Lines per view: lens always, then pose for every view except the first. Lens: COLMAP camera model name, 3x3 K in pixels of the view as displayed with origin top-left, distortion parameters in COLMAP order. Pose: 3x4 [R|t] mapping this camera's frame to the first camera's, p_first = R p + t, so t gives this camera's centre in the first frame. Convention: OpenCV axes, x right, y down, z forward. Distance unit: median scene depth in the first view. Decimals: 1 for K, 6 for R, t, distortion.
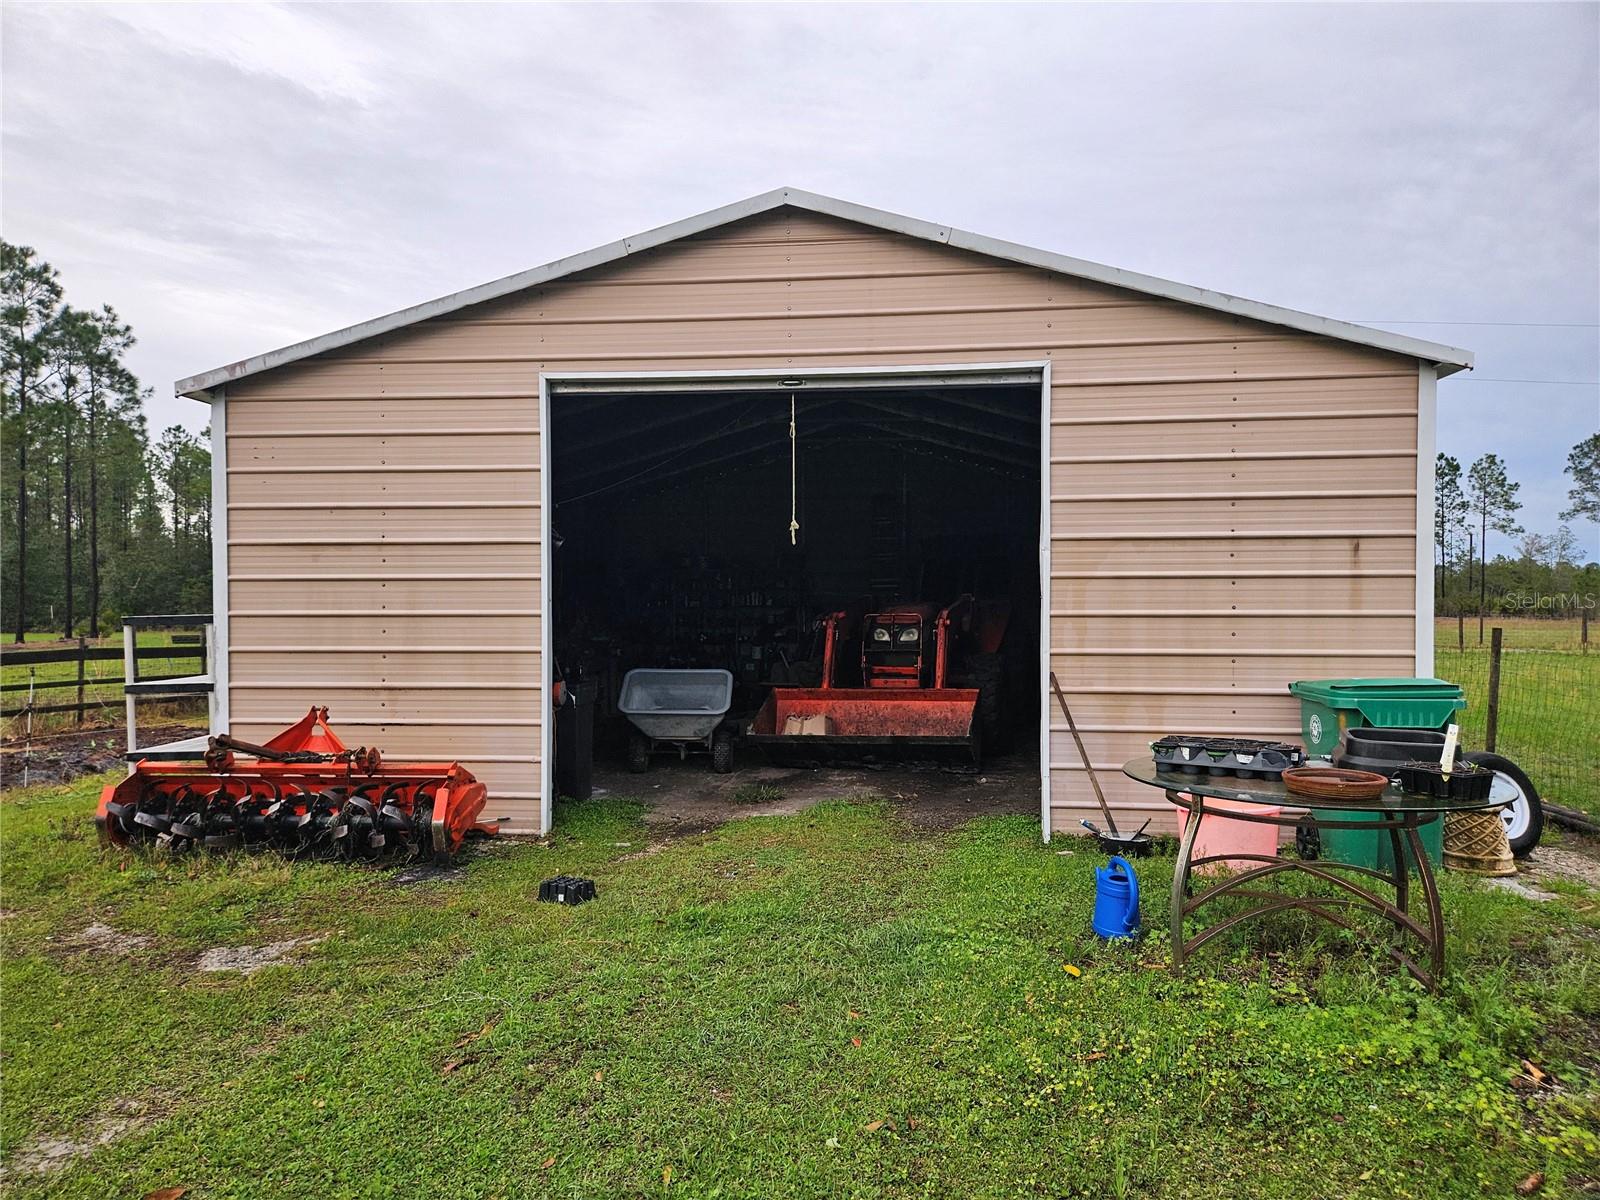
lens RADIAL K [[1062.3, 0, 799.8], [0, 1062.3, 603.4], [0, 0, 1]] dist [0.059418, -0.046363]
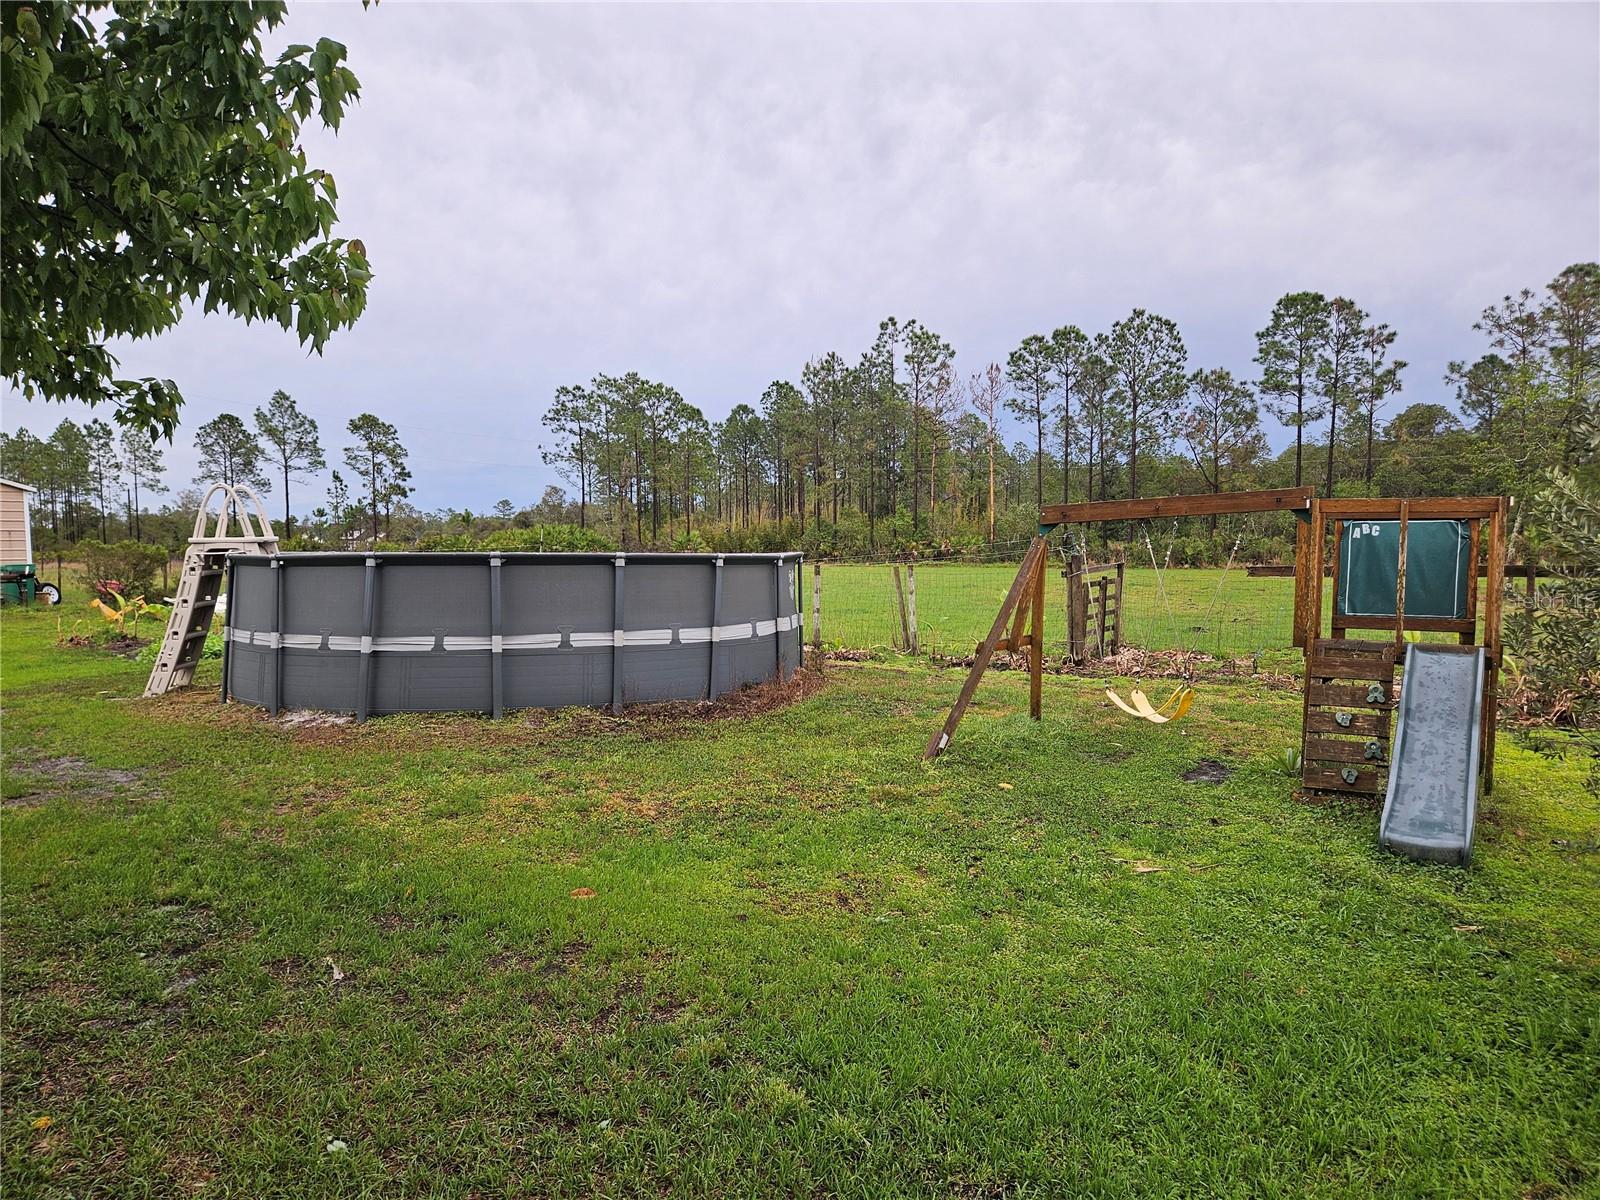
lens RADIAL K [[1062.3, 0, 798.0], [0, 1062.3, 608.3], [0, 0, 1]] dist [0.059418, -0.046363]
pose [[0.455651, -0.055464, 0.888429, -0.110807], [0.007797, 0.998267, 0.058323, 0.001022], [-0.890124, -0.019647, 0.455294, -0.219835]]
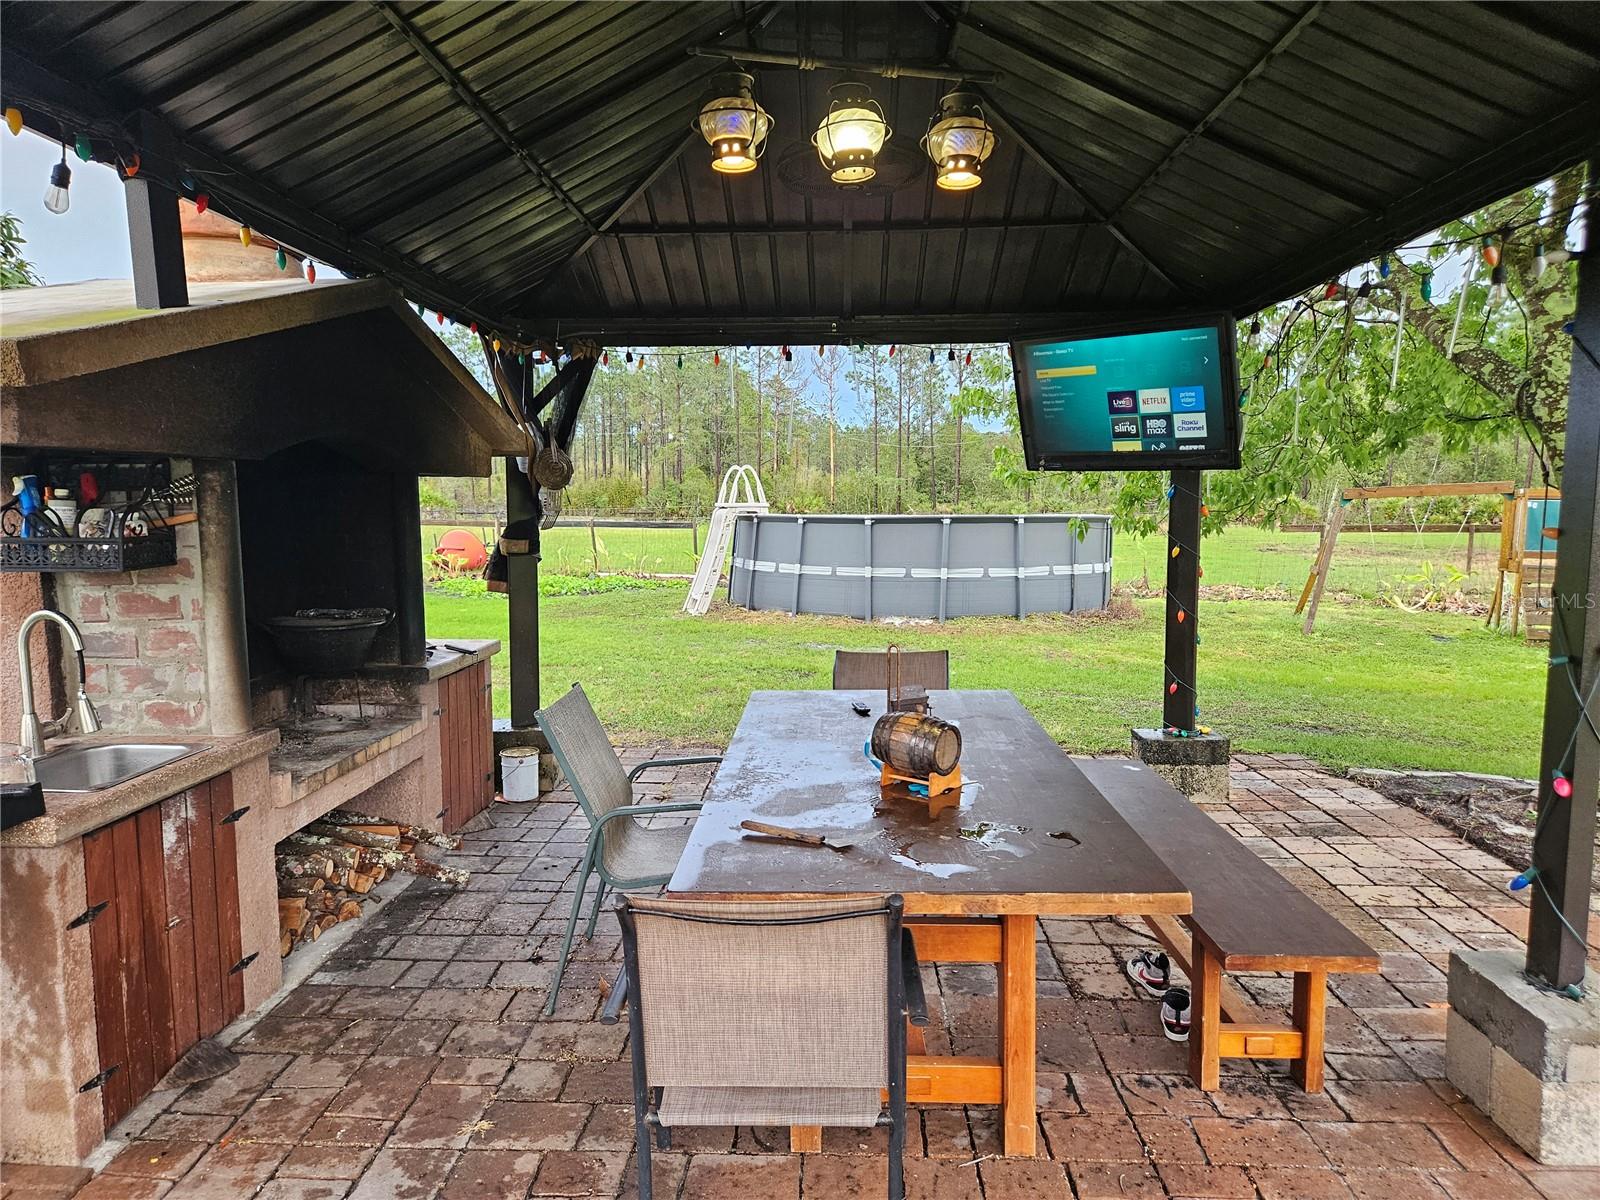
lens RADIAL K [[1062.3, 0, 776.2], [0, 1062.3, 614.0], [0, 0, 1]] dist [0.059418, -0.046363]
pose [[0.263713, -0.099648, 0.959440, -0.188756], [0.001250, 0.994684, 0.102965, -0.000203], [-0.964600, -0.025954, 0.262436, -0.162615]]
